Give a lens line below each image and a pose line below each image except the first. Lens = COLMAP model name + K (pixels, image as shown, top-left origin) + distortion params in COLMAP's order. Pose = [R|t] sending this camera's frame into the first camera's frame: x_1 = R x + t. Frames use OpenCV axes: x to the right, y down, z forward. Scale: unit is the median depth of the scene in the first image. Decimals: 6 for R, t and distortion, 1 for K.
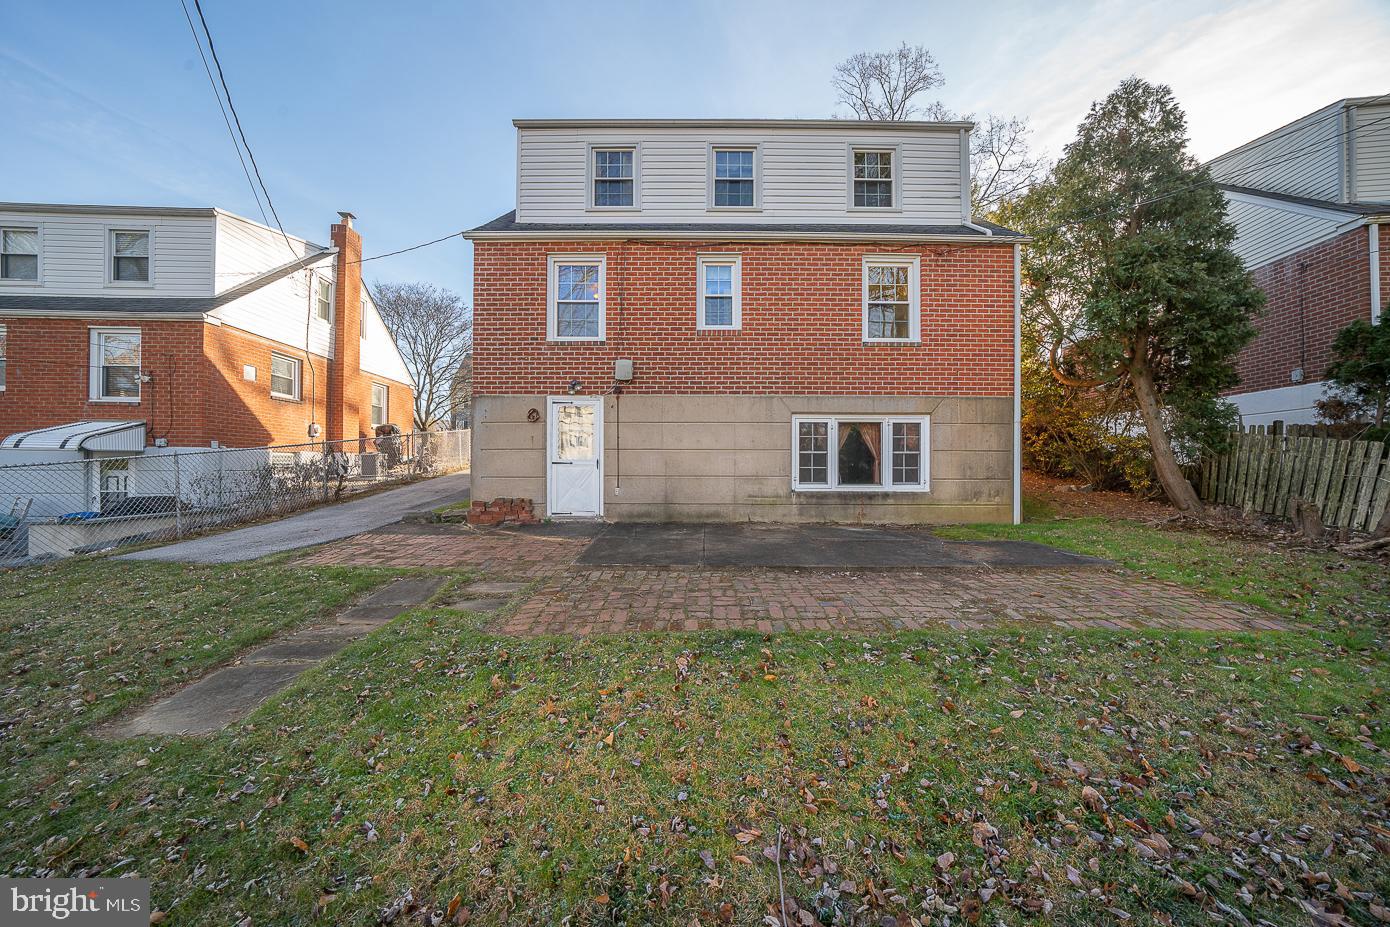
lens RADIAL K [[480.2, 0, 697.0], [0, 480.2, 464.3], [0, 0, 1]] dist [-0.024277, 0.001529]
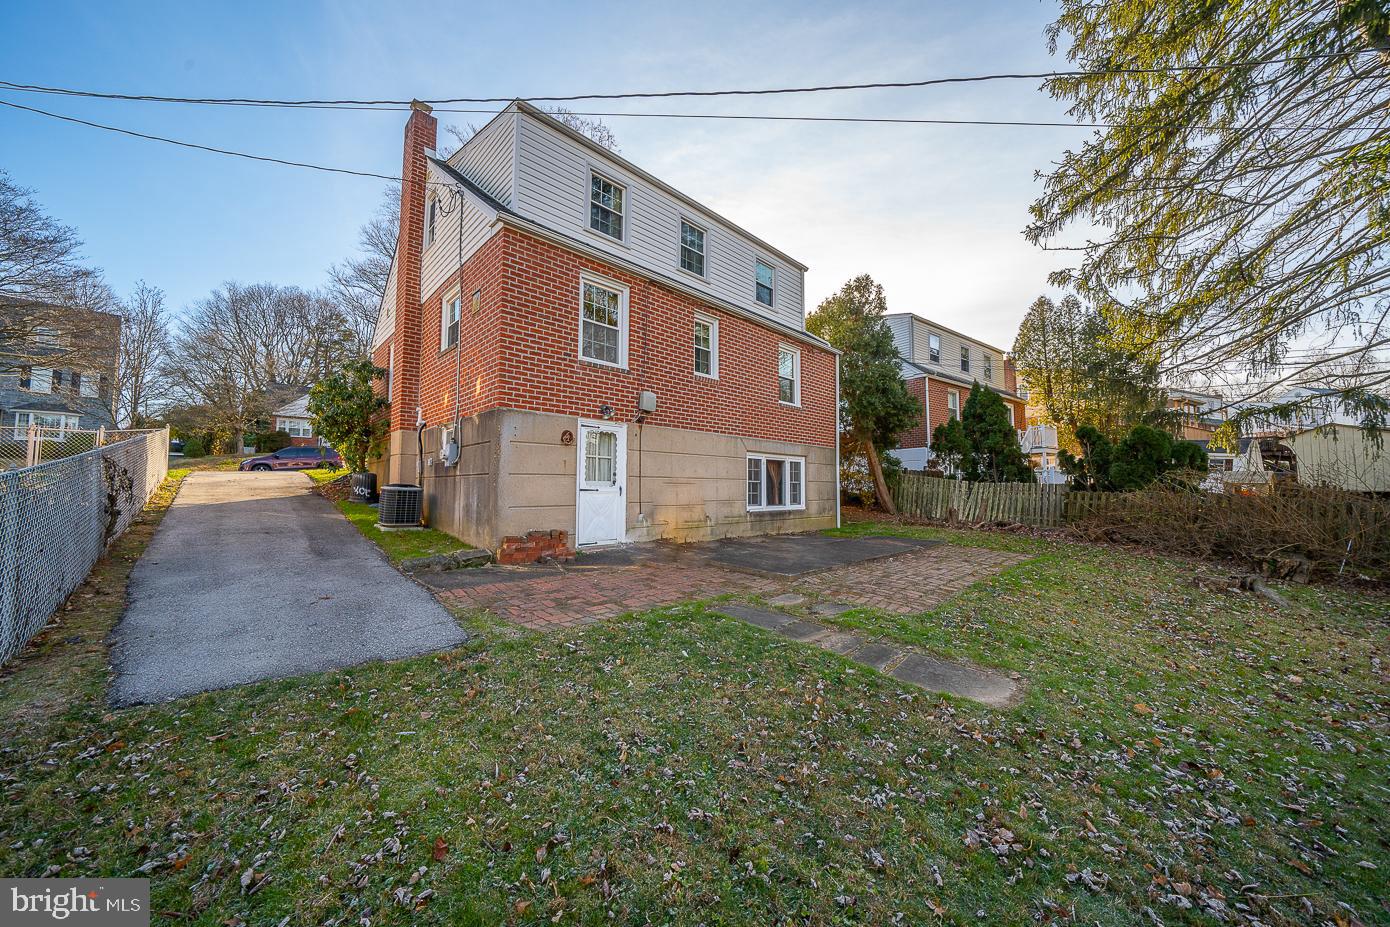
lens RADIAL K [[480.2, 0, 697.0], [0, 480.2, 464.3], [0, 0, 1]] dist [-0.024277, 0.001529]
pose [[0.711585, 0.036158, 0.701669, -0.797259], [-0.003045, 0.998824, -0.048382, -0.008353], [-0.702593, 0.032291, 0.710858, 0.177786]]
